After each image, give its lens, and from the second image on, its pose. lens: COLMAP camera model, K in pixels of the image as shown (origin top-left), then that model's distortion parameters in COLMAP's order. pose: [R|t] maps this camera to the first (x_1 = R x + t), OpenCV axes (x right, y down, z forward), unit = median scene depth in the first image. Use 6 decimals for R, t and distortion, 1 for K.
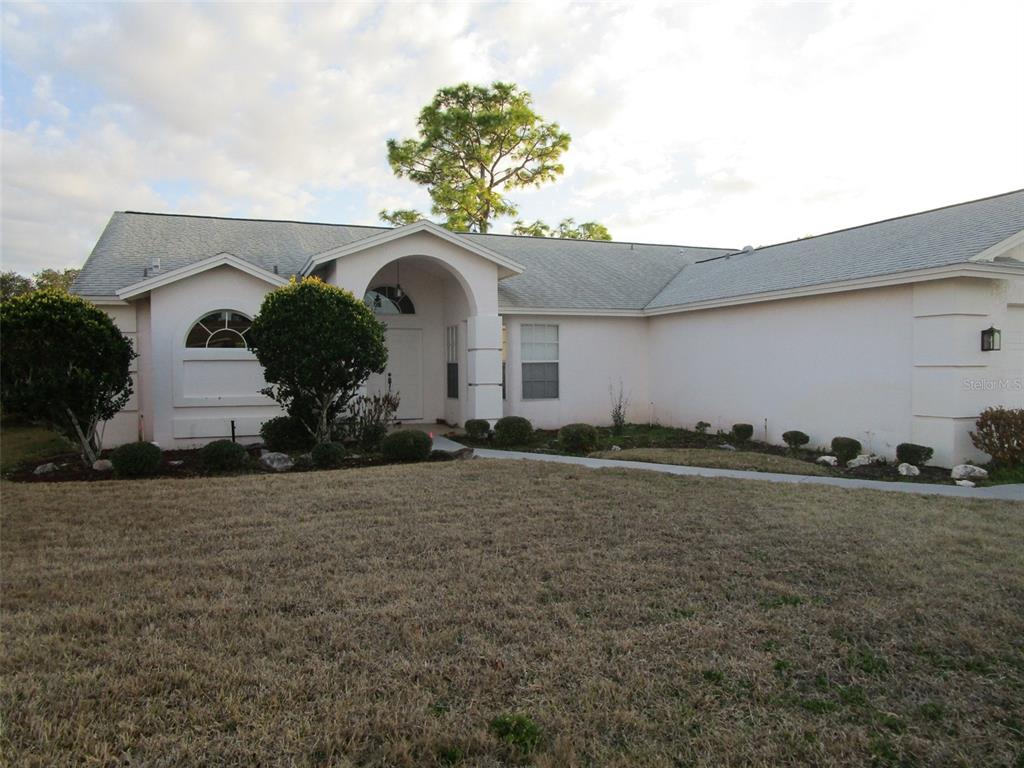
lens RADIAL K [[727.7, 0, 512.0], [0, 727.7, 384.0], [0, 0, 1]] dist [0.004697, 0.001691]
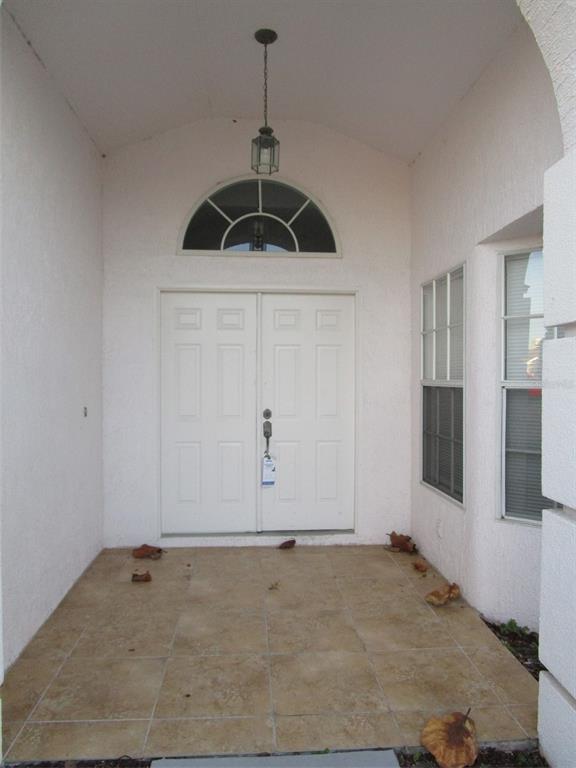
lens RADIAL K [[545.8, 0, 288.0], [0, 545.8, 384.0], [0, 0, 1]] dist [0.004697, 0.001691]
pose [[0.957892, 0.014620, -0.286756, -0.074860], [-0.017889, 0.999801, -0.008784, -0.025486], [0.286571, 0.013544, 0.957963, 0.716694]]
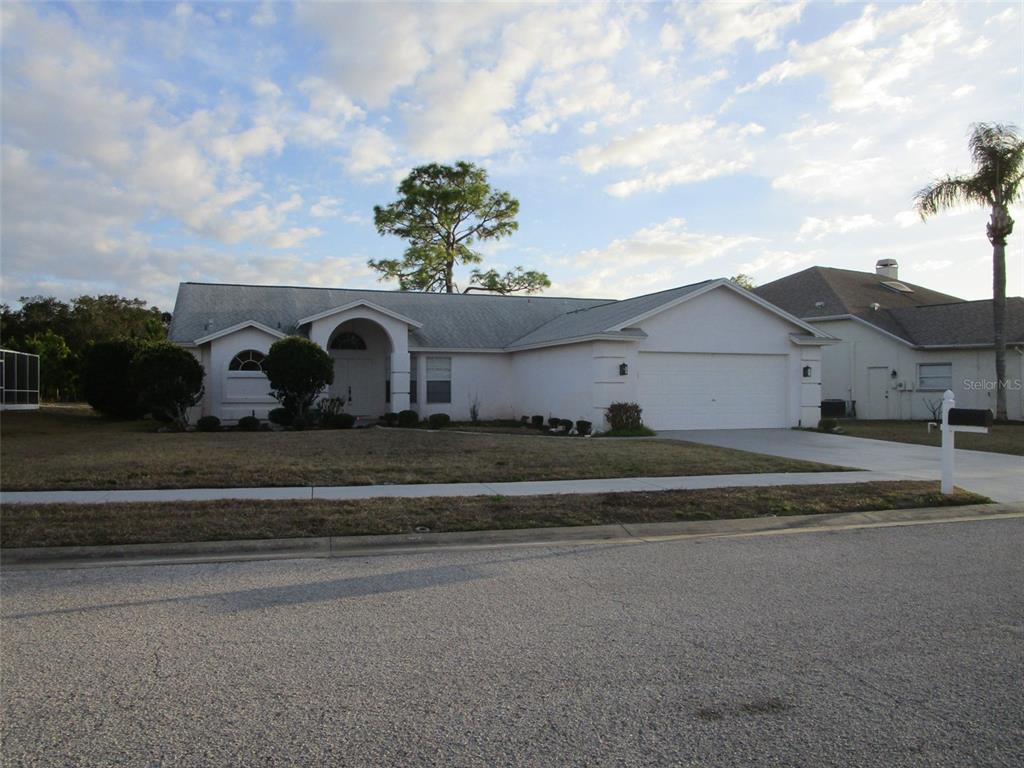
lens RADIAL K [[790.0, 0, 512.0], [0, 790.0, 384.0], [0, 0, 1]] dist [-0.001480, -0.000259]
pose [[0.999114, 0.007353, -0.041447, 0.252102], [-0.008603, 0.999511, -0.030064, 0.027446], [0.041206, 0.030394, 0.998688, -0.694136]]
